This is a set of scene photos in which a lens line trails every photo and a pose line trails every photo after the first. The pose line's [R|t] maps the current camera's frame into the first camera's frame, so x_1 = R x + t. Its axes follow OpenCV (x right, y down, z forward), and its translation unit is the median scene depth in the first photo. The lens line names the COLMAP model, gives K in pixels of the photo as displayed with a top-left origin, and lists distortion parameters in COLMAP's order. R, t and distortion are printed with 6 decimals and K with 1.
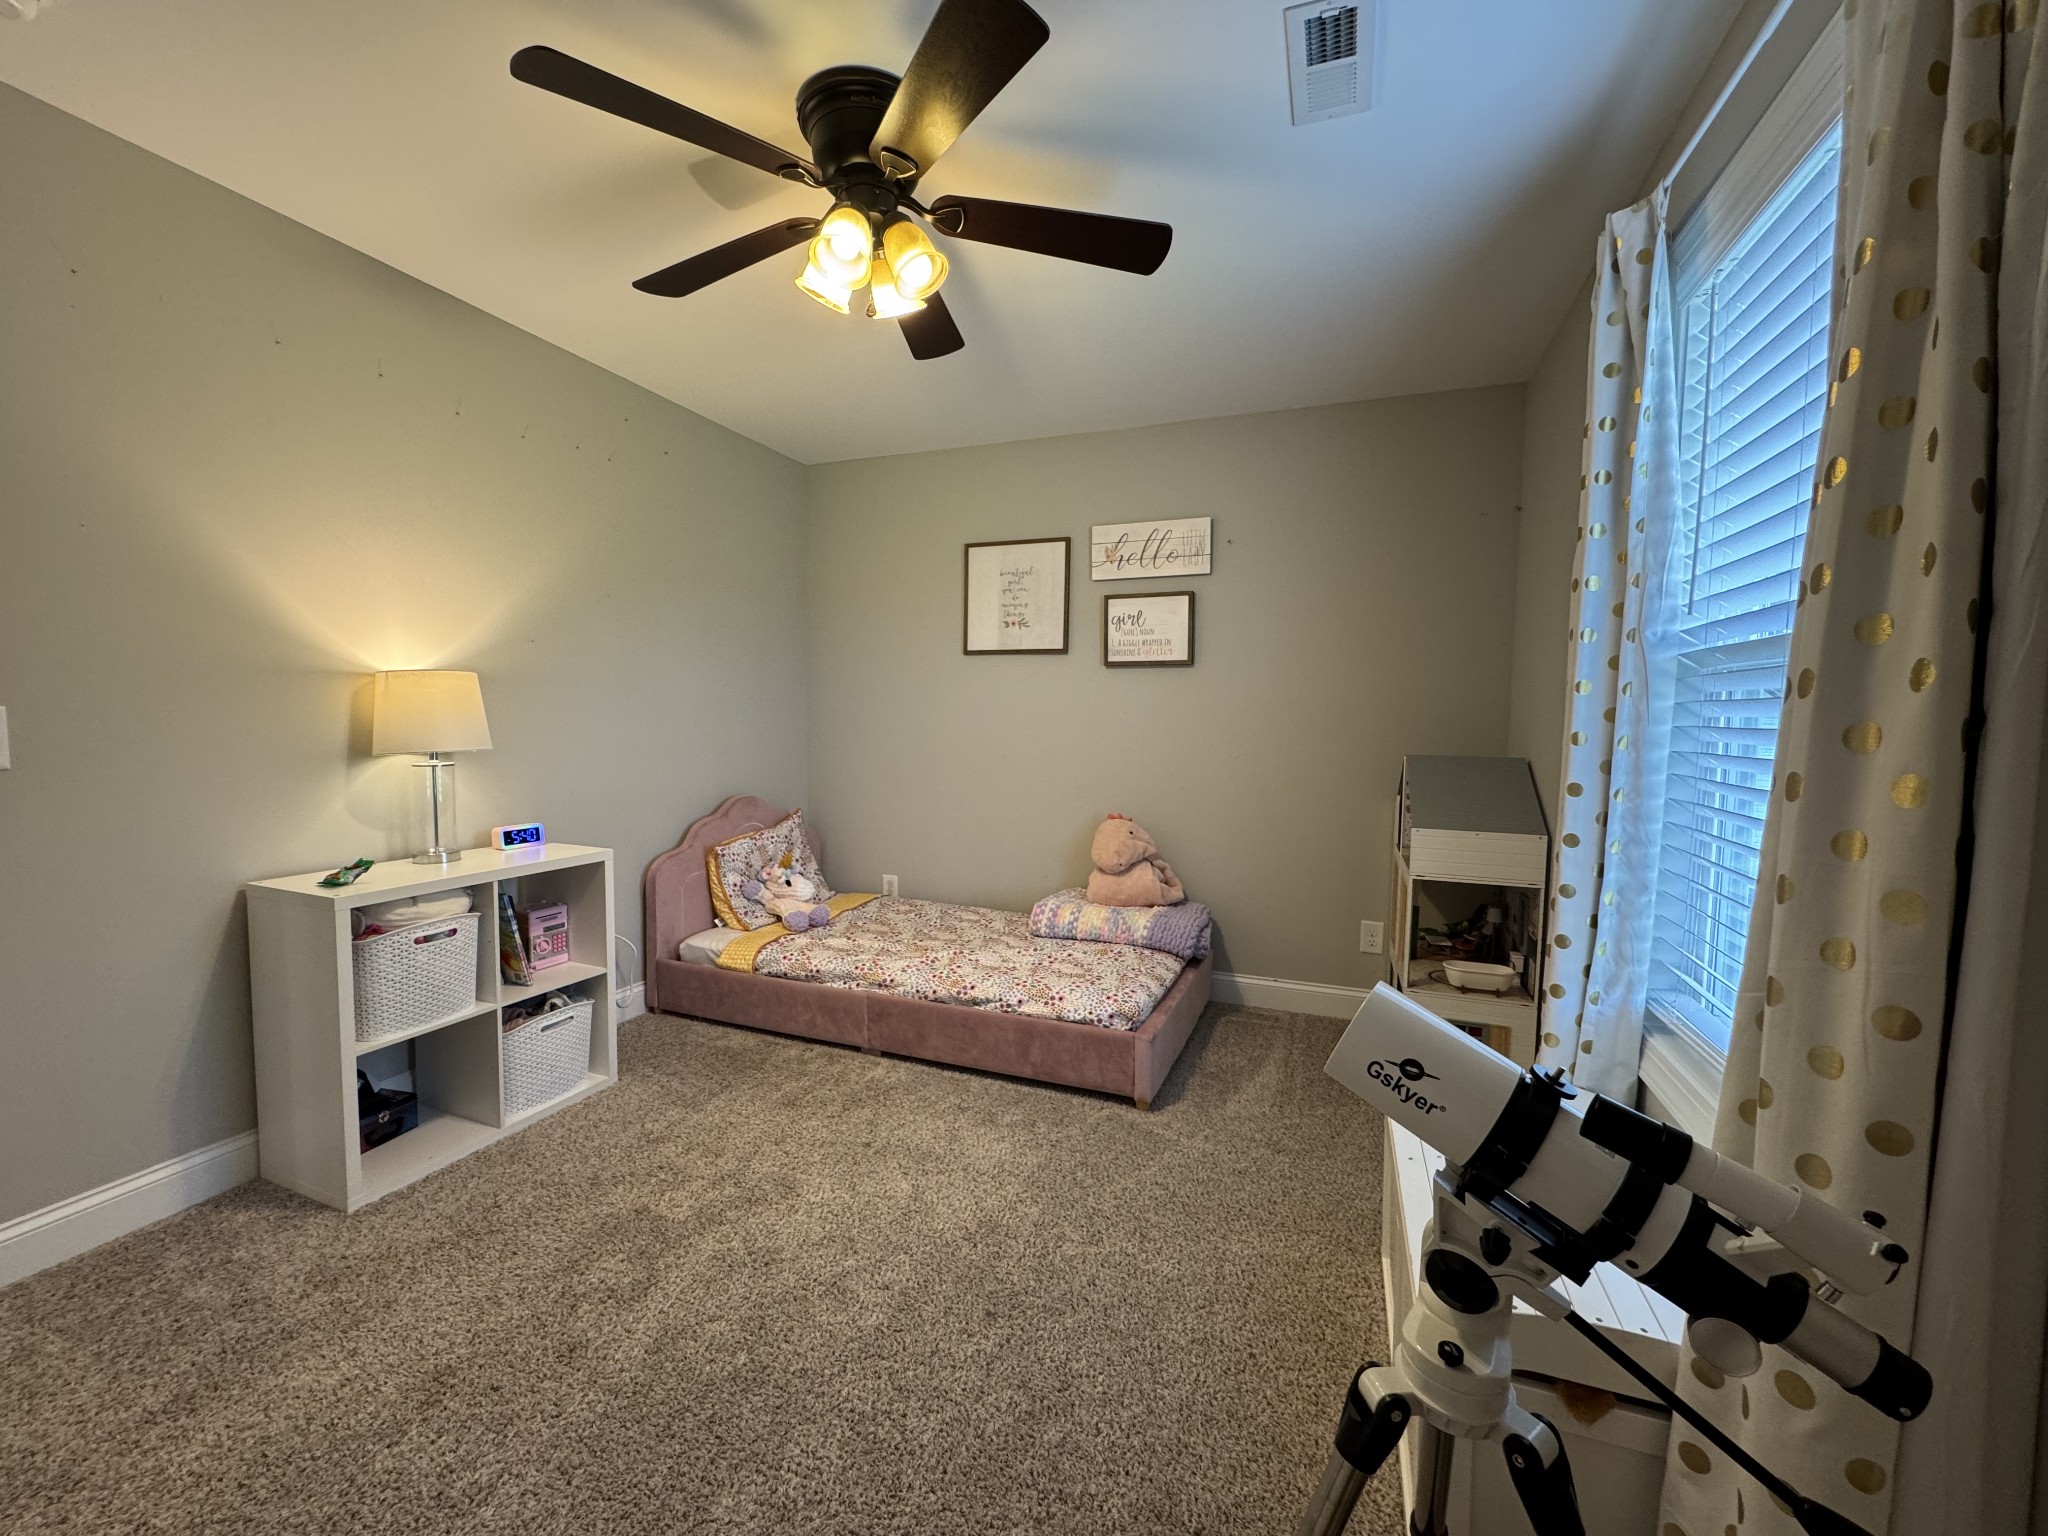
lens RADIAL K [[816.0, 0, 1021.5], [0, 816.0, 766.6], [0, 0, 1]] dist [-0.002567, 0.000674]
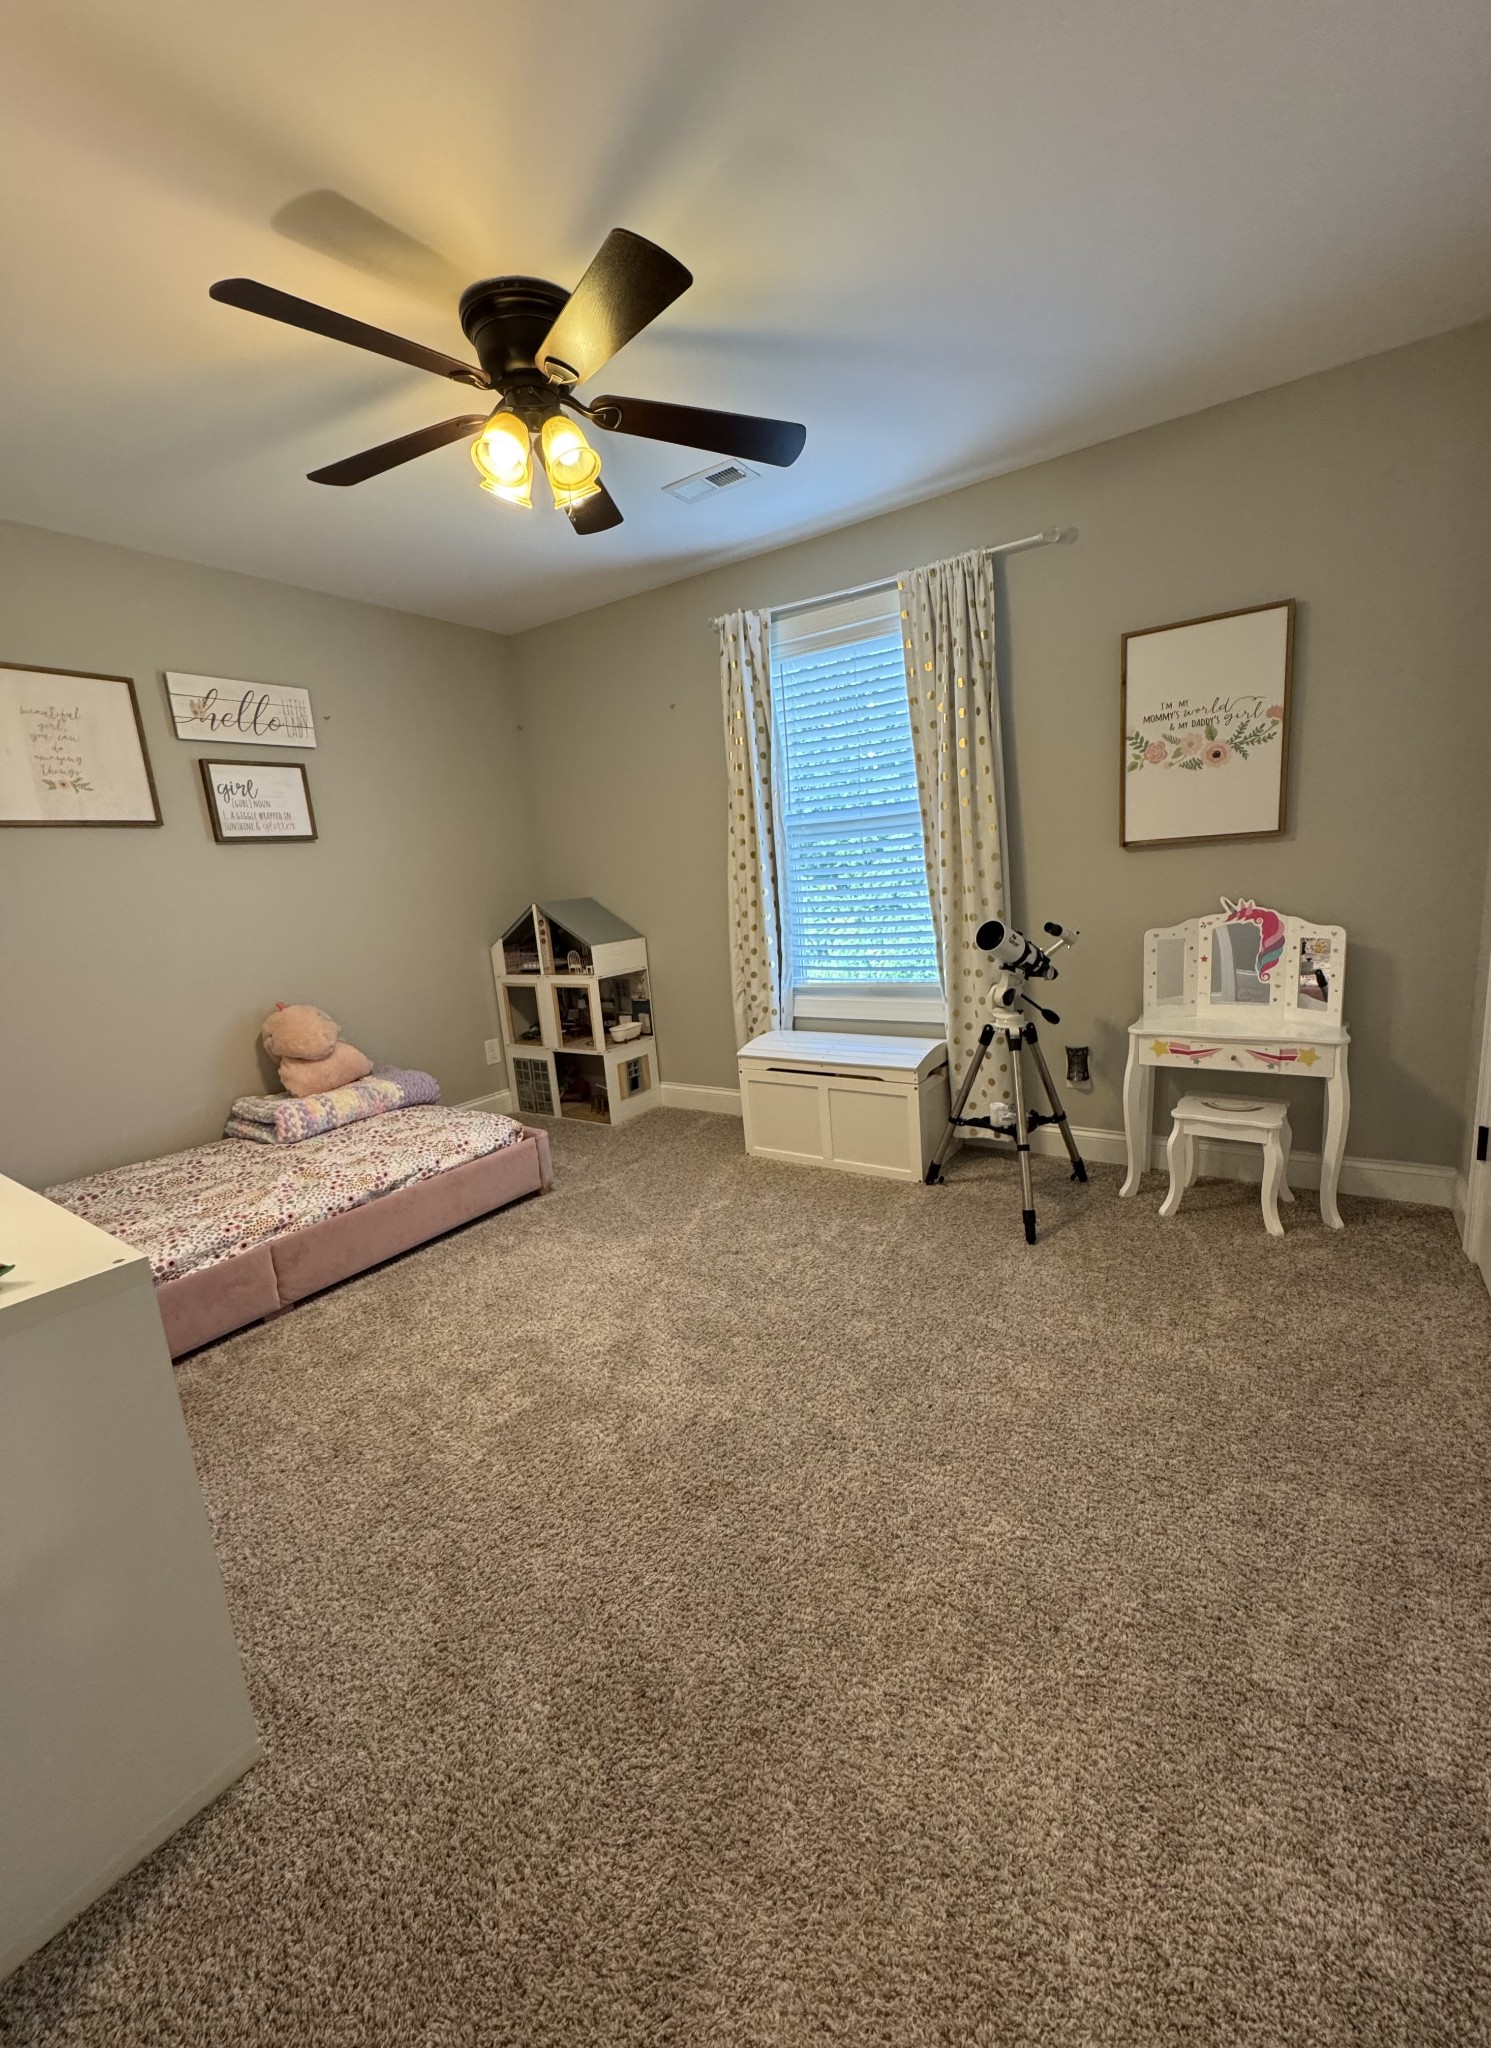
lens RADIAL K [[829.0, 0, 745.9], [0, 829.0, 1028.4], [0, 0, 1]] dist [0.001276, 0.000081]
pose [[0.222168, -0.213992, 0.951235, -0.766061], [0.140490, 0.972463, 0.185955, -0.017333], [-0.964834, 0.092326, 0.246114, 0.295874]]
